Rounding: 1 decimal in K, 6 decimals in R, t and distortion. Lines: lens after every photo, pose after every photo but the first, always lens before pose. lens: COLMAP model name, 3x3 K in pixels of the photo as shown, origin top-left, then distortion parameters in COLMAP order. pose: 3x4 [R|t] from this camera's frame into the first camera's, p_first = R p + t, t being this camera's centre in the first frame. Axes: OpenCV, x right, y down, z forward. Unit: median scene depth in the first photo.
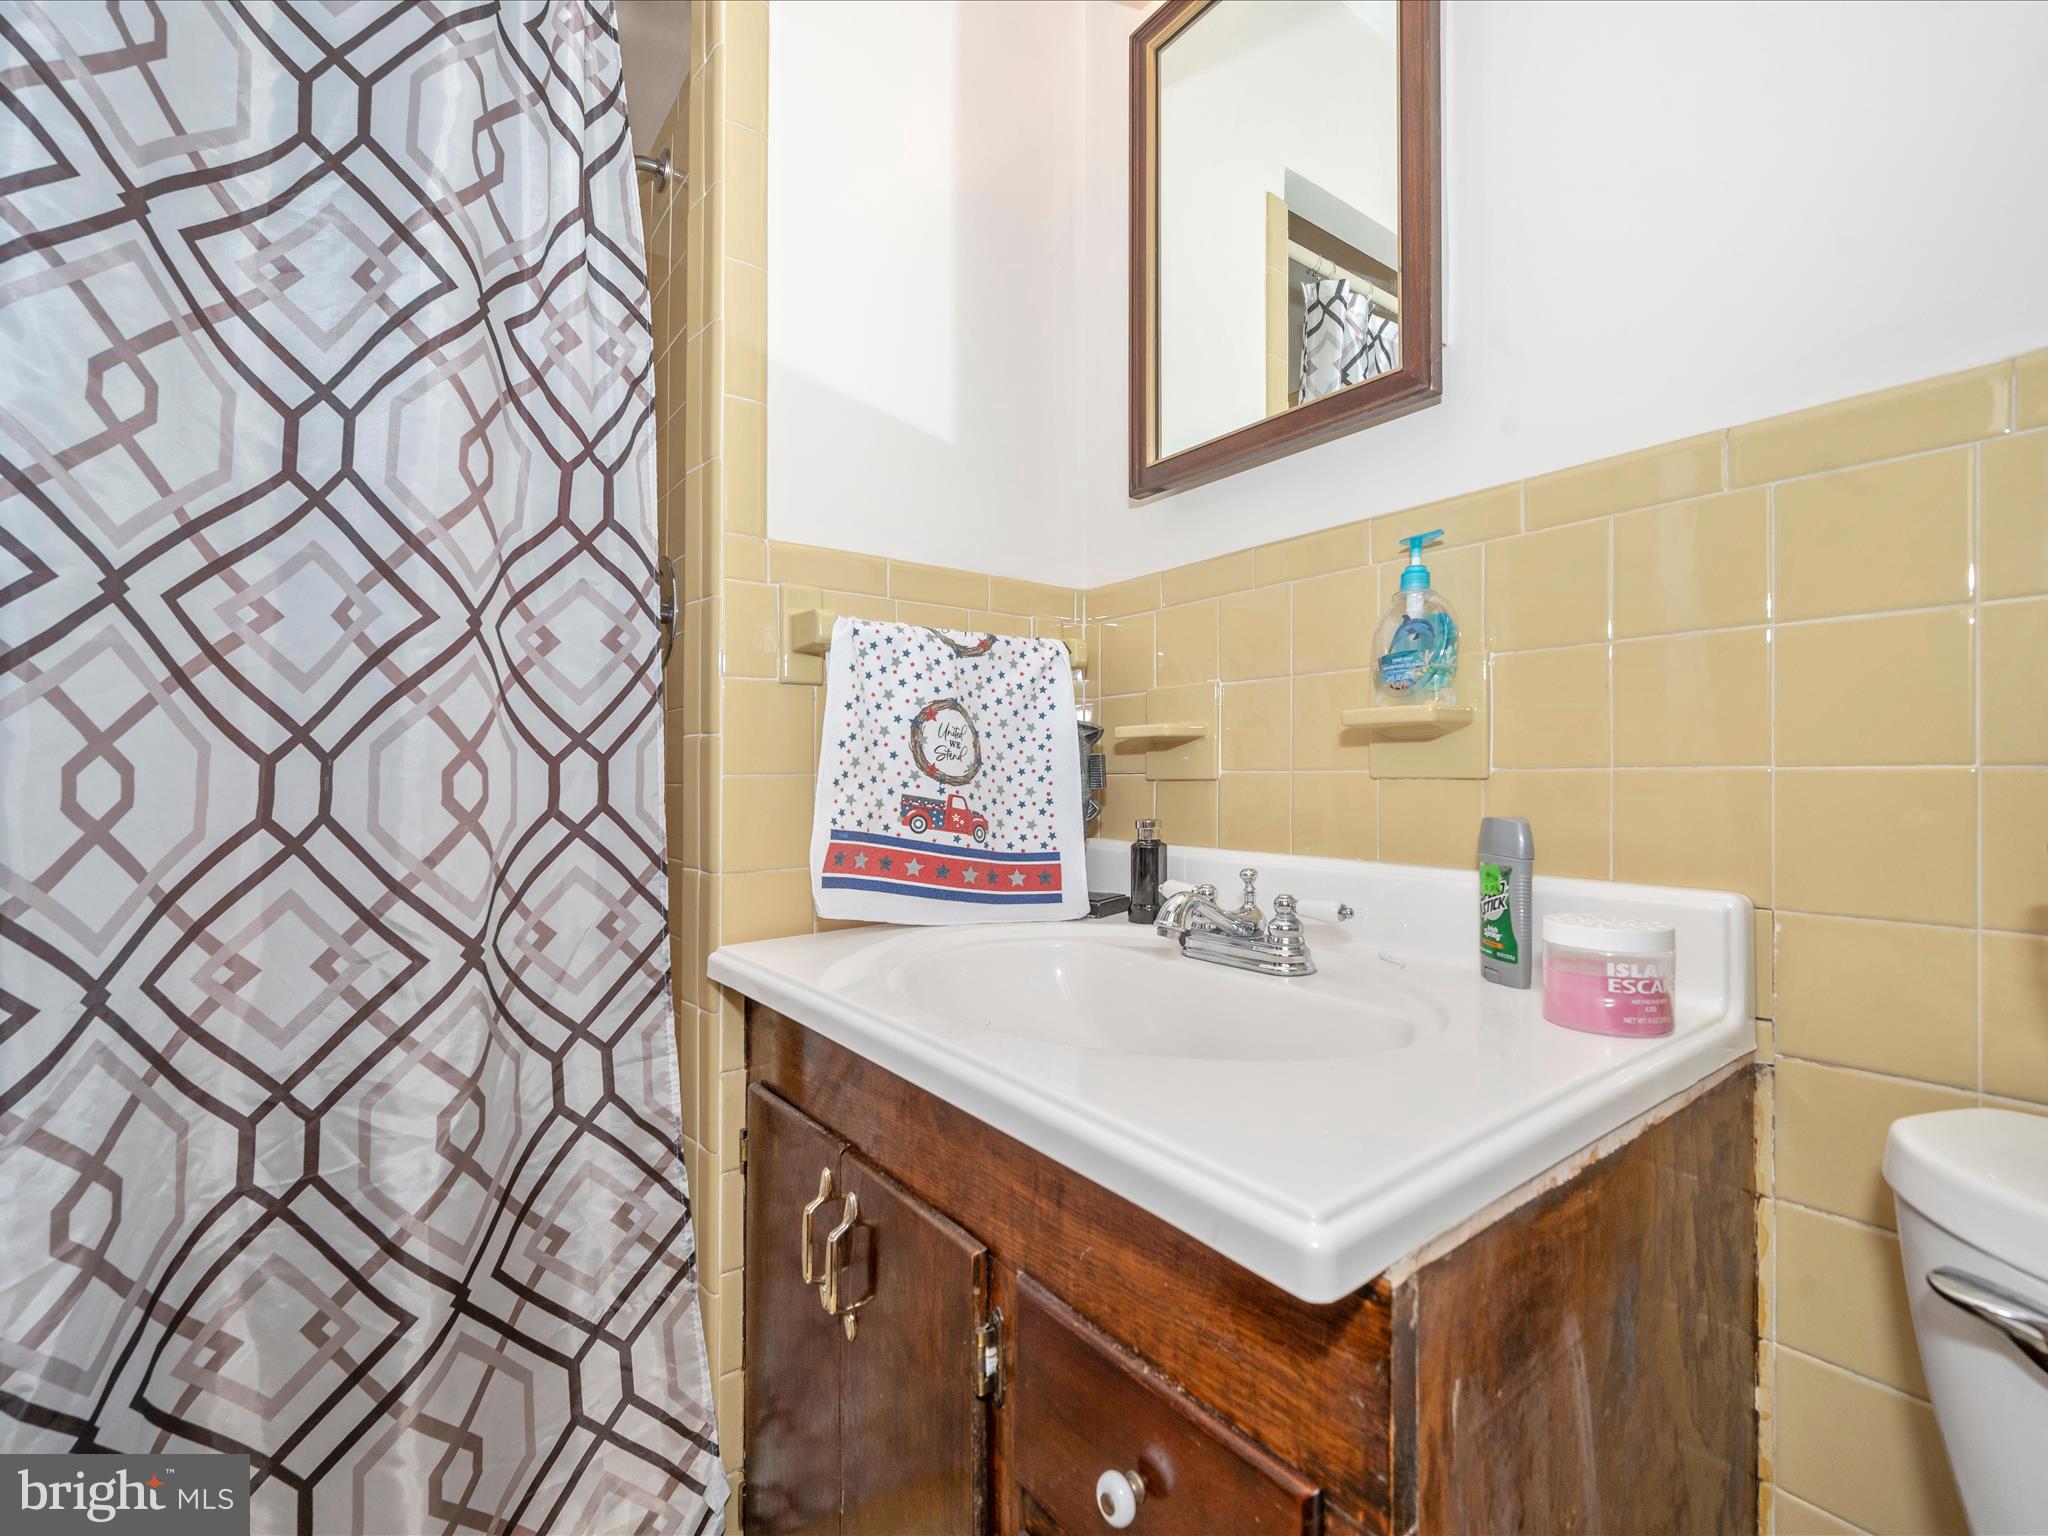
lens RADIAL K [[905.6, 0, 1025.2], [0, 905.6, 768.7], [0, 0, 1]] dist [0.000819, -0.000529]
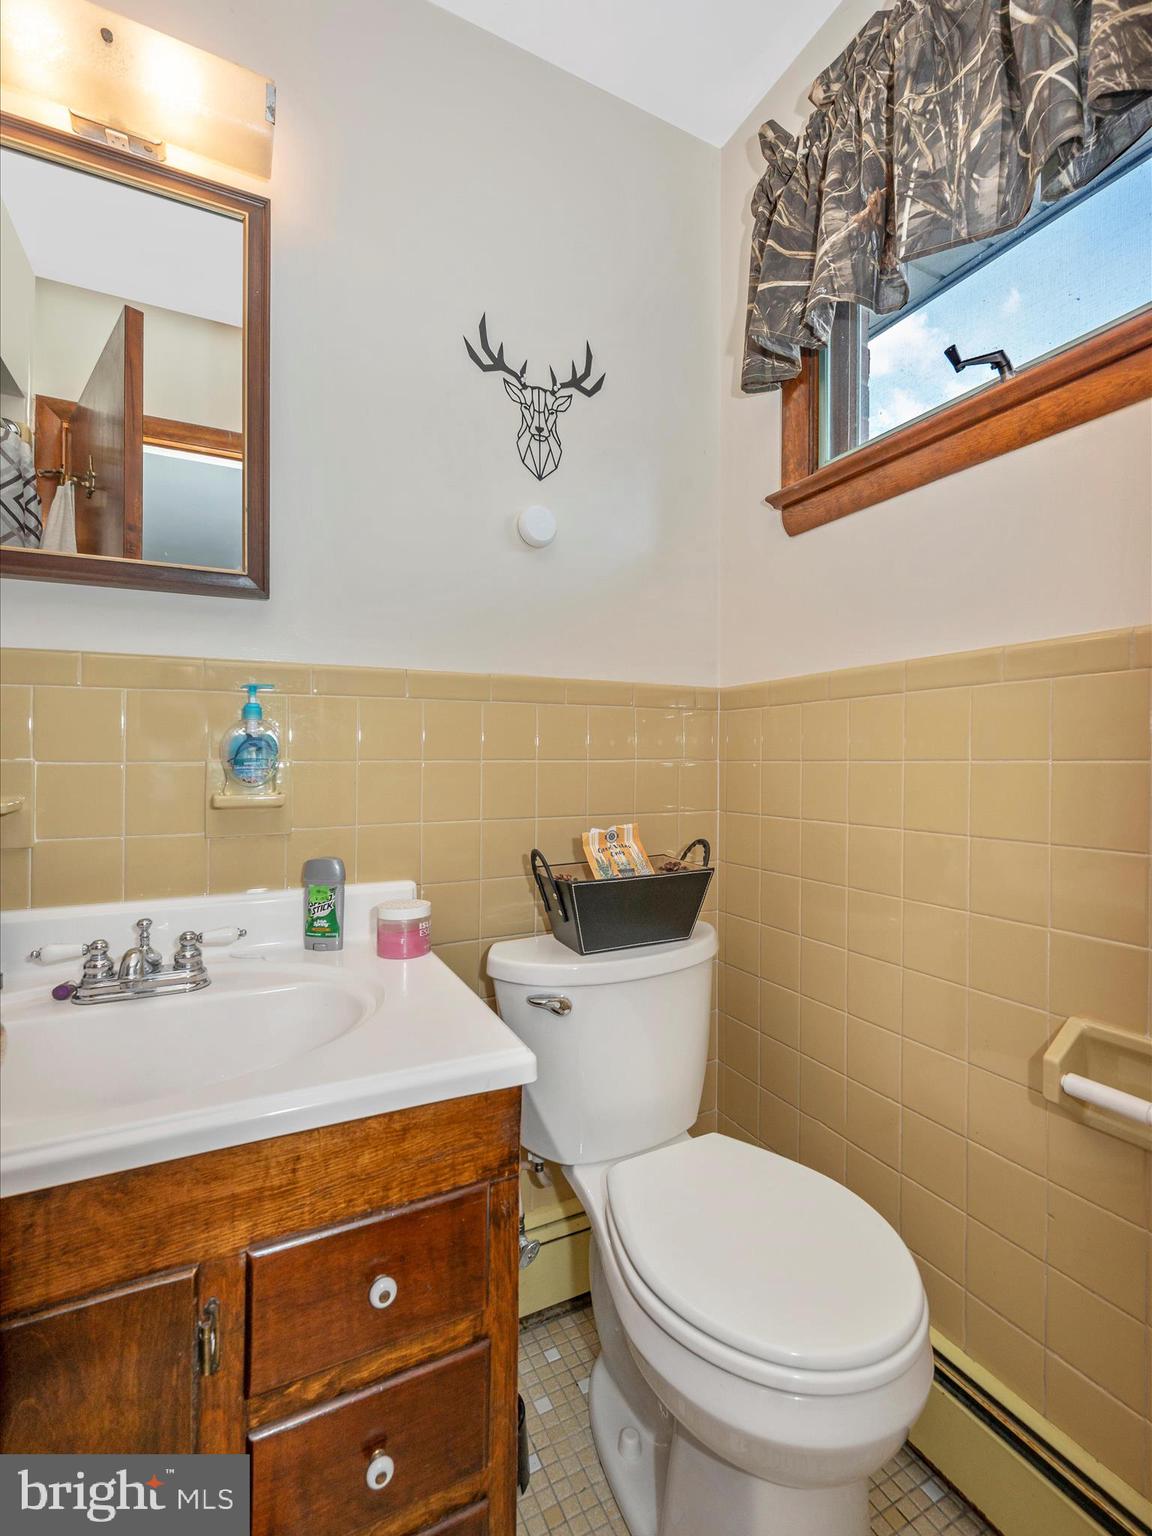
lens RADIAL K [[679.2, 0, 575.4], [0, 679.2, 764.3], [0, 0, 1]] dist [0.000819, -0.000529]
pose [[0.200440, -0.000696, 0.979706, -0.635524], [0.001222, 0.999999, 0.000461, -0.121058], [-0.979705, 0.001105, 0.200440, 0.217047]]
